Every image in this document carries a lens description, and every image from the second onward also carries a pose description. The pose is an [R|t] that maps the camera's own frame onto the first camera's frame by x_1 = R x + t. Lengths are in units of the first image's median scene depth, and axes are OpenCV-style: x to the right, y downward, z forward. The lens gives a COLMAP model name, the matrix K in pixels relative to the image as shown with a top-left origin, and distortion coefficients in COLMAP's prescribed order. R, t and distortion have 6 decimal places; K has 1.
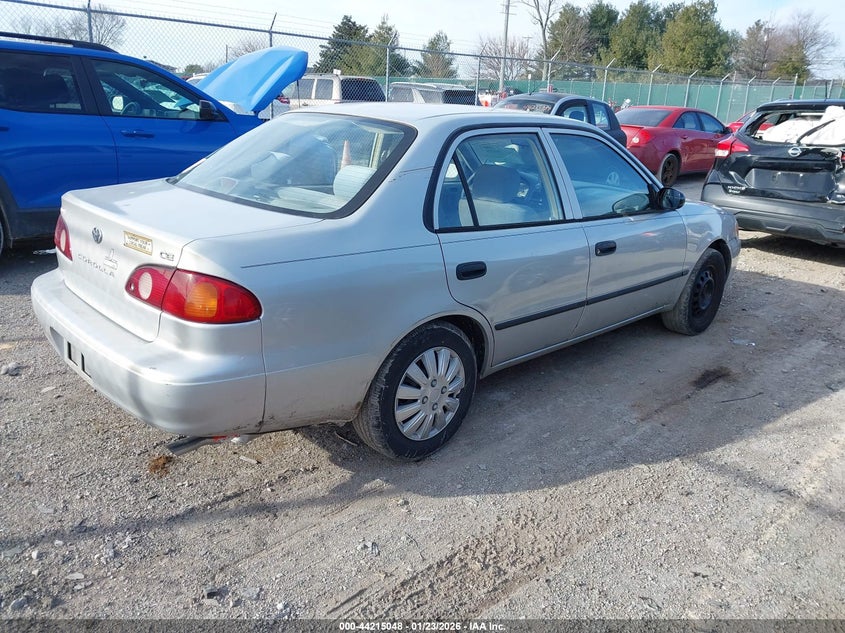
lens RADIAL K [[674.9, 0, 424.9], [0, 674.9, 319.1], [0, 0, 1]] dist [0.000708, -0.007769]
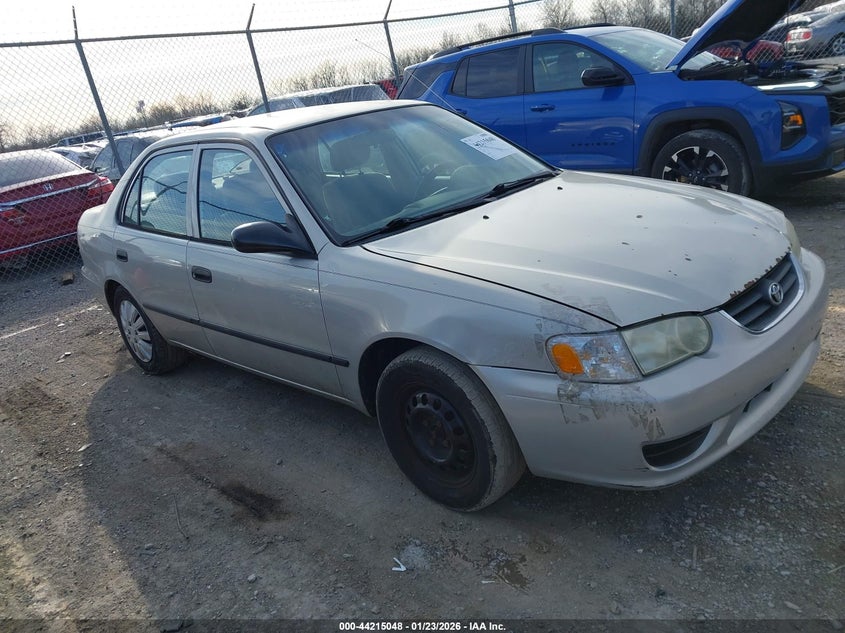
lens RADIAL K [[674.9, 0, 424.9], [0, 674.9, 319.1], [0, 0, 1]] dist [0.000708, -0.007769]
pose [[0.009035, 0.284533, -0.958624, 1.106254], [-0.157518, 0.947099, 0.279628, -0.332249], [0.987475, 0.148474, 0.053377, 1.187308]]
